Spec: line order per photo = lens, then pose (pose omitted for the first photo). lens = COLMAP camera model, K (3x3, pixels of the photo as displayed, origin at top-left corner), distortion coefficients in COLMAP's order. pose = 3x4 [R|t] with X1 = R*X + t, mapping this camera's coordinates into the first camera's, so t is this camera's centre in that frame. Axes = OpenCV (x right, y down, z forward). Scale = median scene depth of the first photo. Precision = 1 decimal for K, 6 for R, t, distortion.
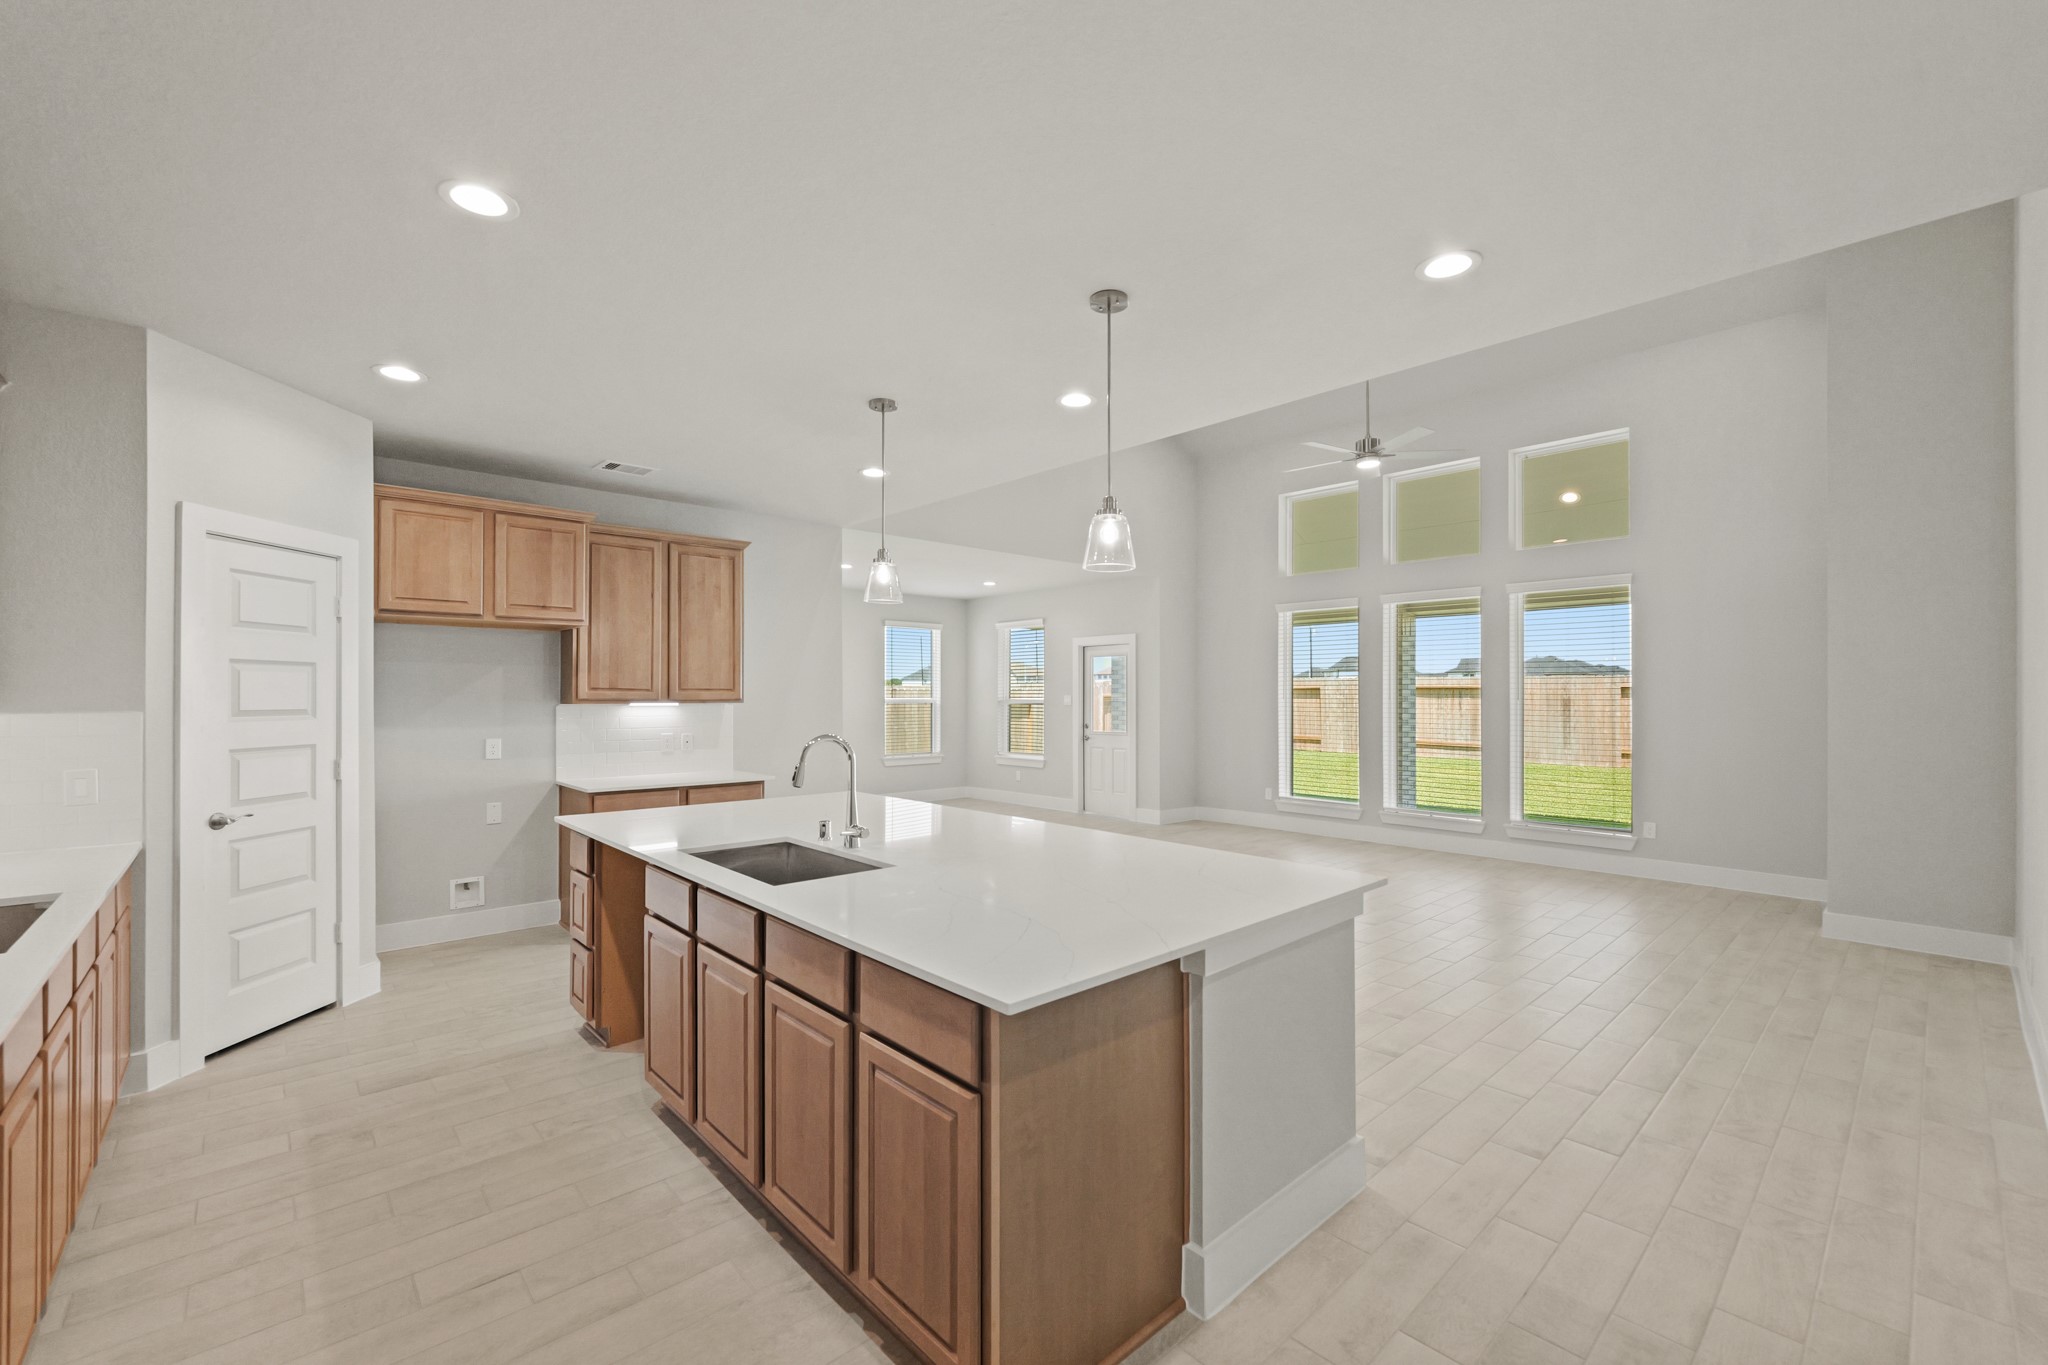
lens RADIAL K [[842.7, 0, 1028.6], [0, 842.7, 691.1], [0, 0, 1]] dist [-0.009769, -0.000077]
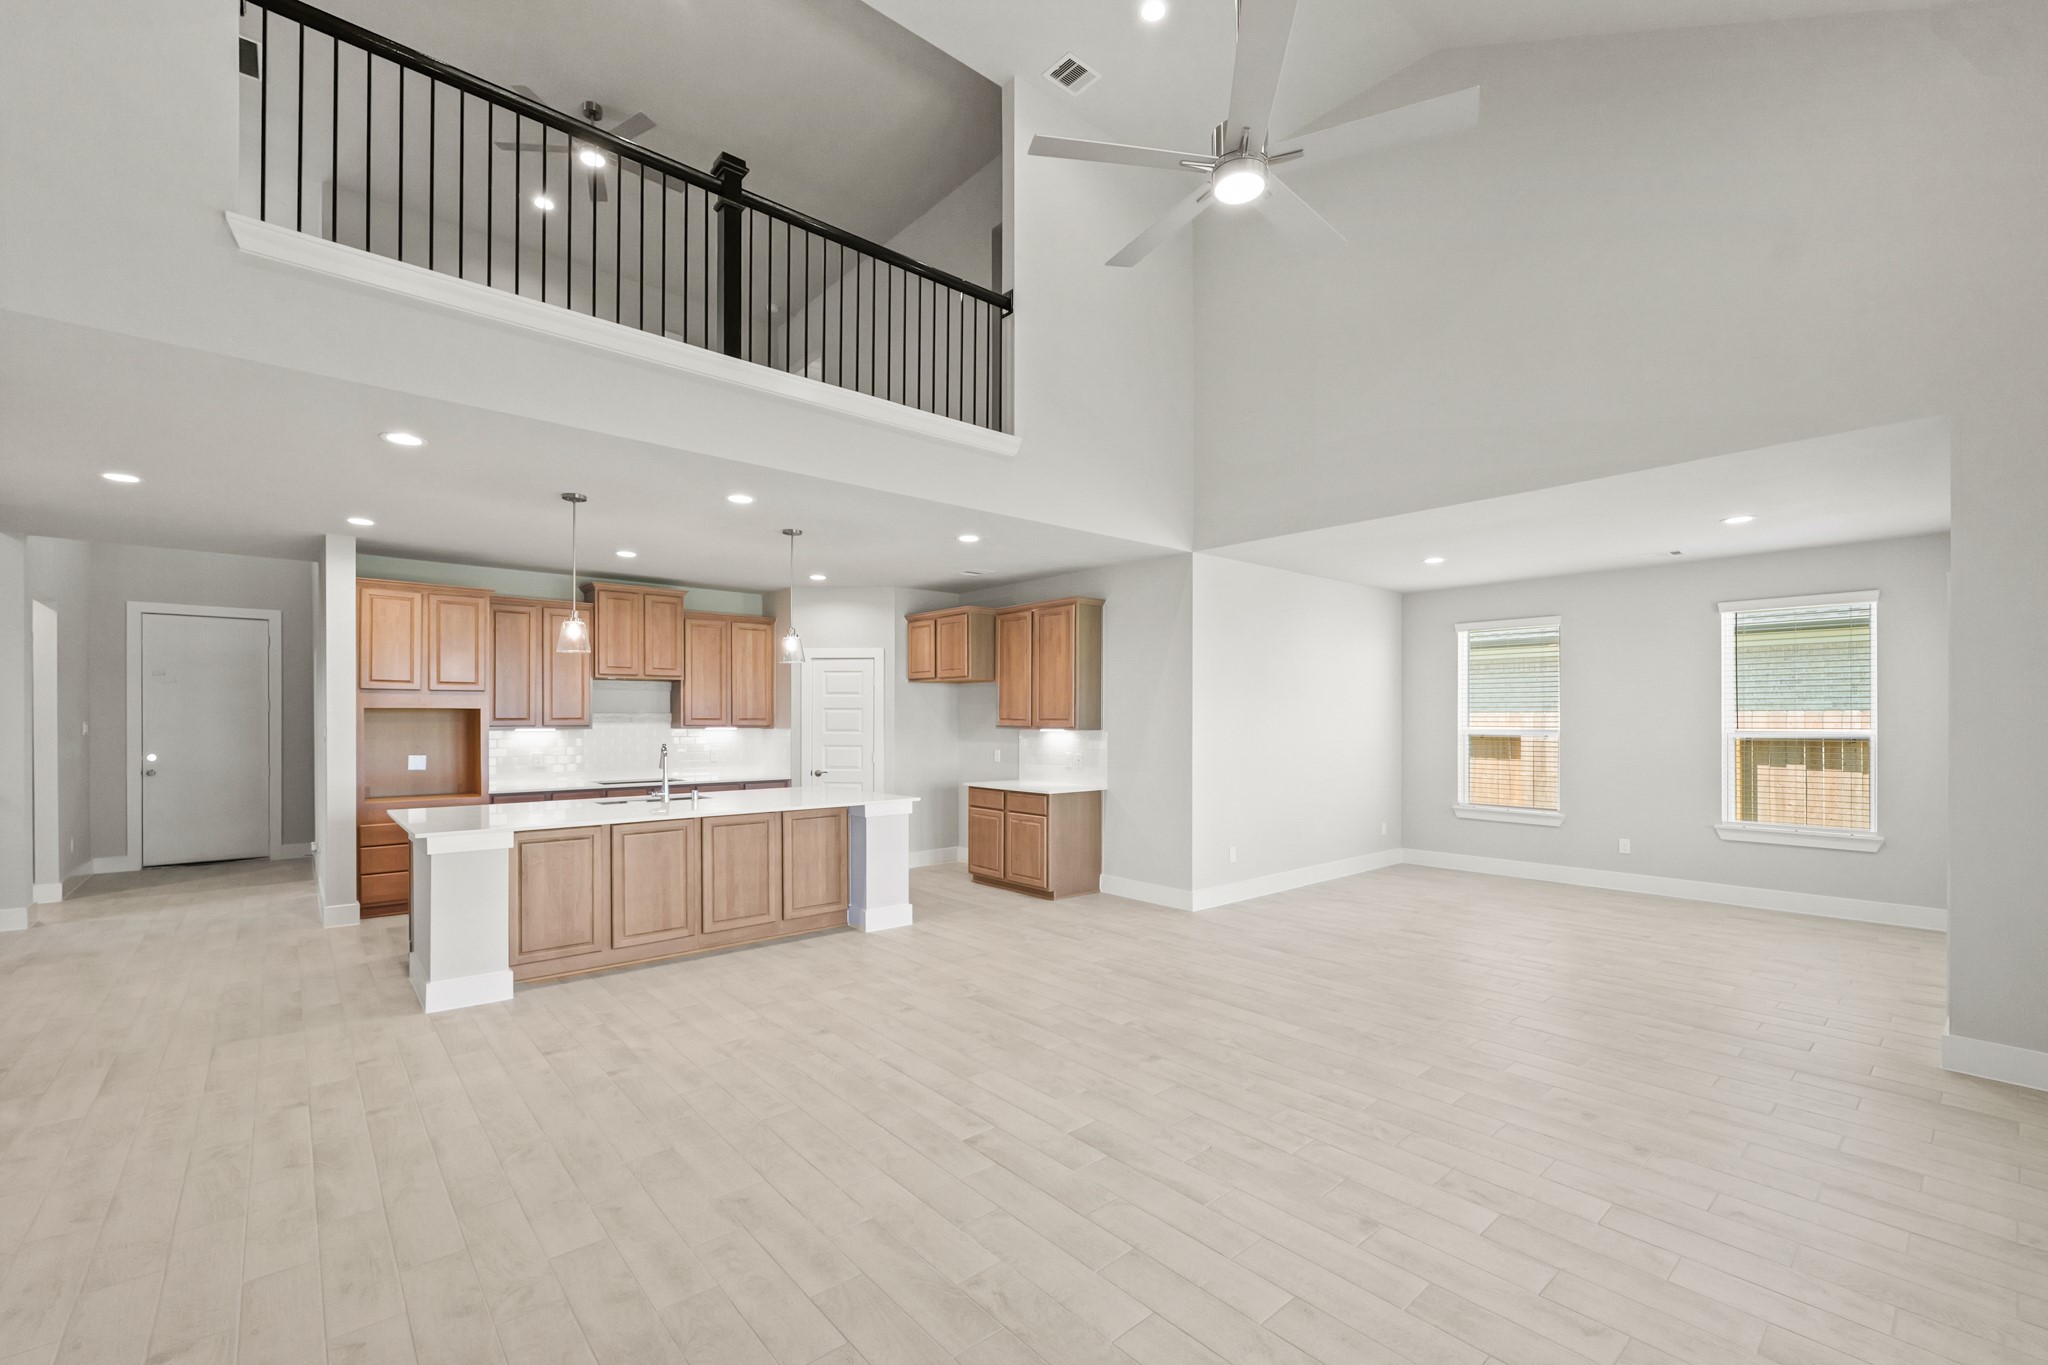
lens RADIAL K [[857.2, 0, 1021.3], [0, 857.2, 720.4], [0, 0, 1]] dist [-0.001465, -0.000096]
pose [[-0.029489, 0.003632, -0.999559, 0.972373], [0.005117, 0.999981, 0.003483, -0.004951], [0.999552, -0.005012, -0.029507, 1.043253]]
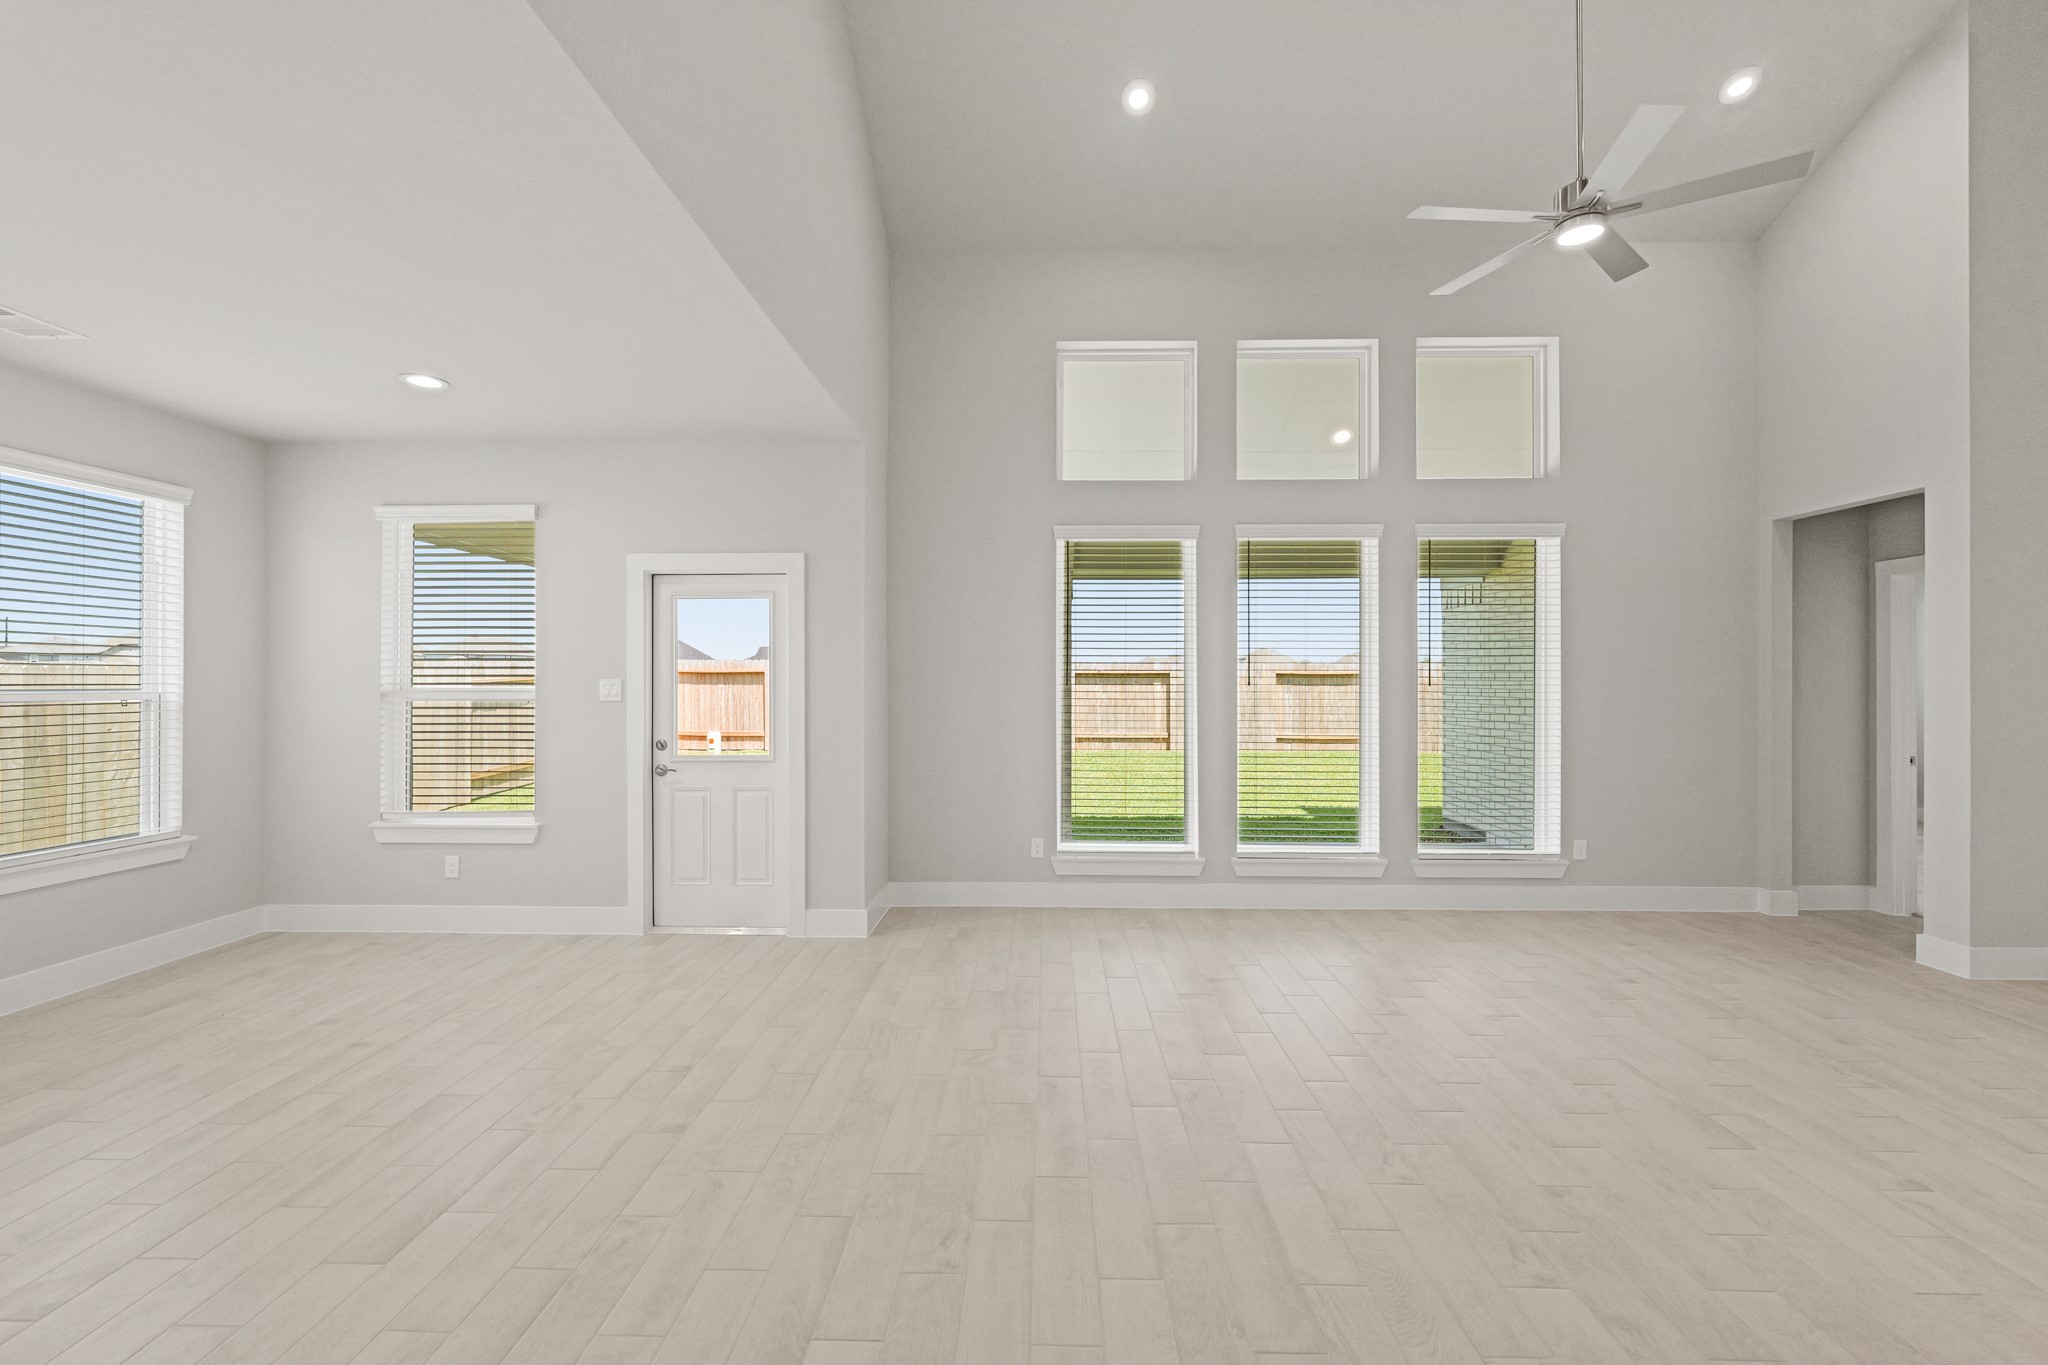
lens RADIAL K [[841.9, 0, 1026.0], [0, 841.9, 679.0], [0, 0, 1]] dist [-0.002890, -0.000418]
pose [[0.692529, 0.002958, 0.721384, -0.246876], [-0.004596, 0.999989, 0.000311, 0.007204], [-0.721375, -0.003531, 0.692535, 1.026483]]
